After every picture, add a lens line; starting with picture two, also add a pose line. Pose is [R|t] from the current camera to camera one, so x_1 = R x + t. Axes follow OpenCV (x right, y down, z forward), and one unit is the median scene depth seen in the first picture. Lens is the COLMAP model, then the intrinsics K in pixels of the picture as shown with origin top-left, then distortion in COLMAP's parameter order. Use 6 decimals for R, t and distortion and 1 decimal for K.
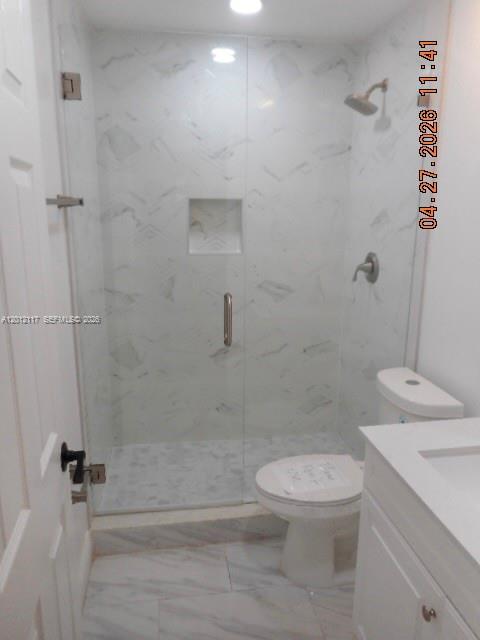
lens RADIAL K [[477.7, 0, 239.1], [0, 477.7, 322.1], [0, 0, 1]] dist [-0.000445, 0.009574]
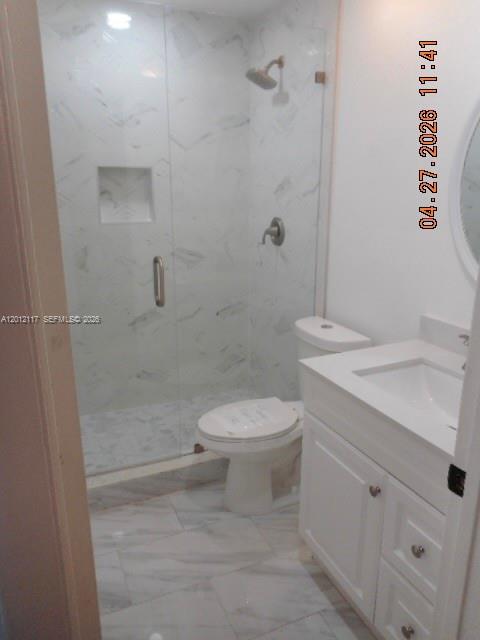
lens RADIAL K [[477.7, 0, 241.8], [0, 477.7, 319.6], [0, 0, 1]] dist [-0.000445, 0.009574]
pose [[0.965612, -0.073101, 0.249501, -0.090667], [0.063471, 0.996903, 0.046437, 0.032163], [-0.252122, -0.029004, 0.967261, -0.046018]]
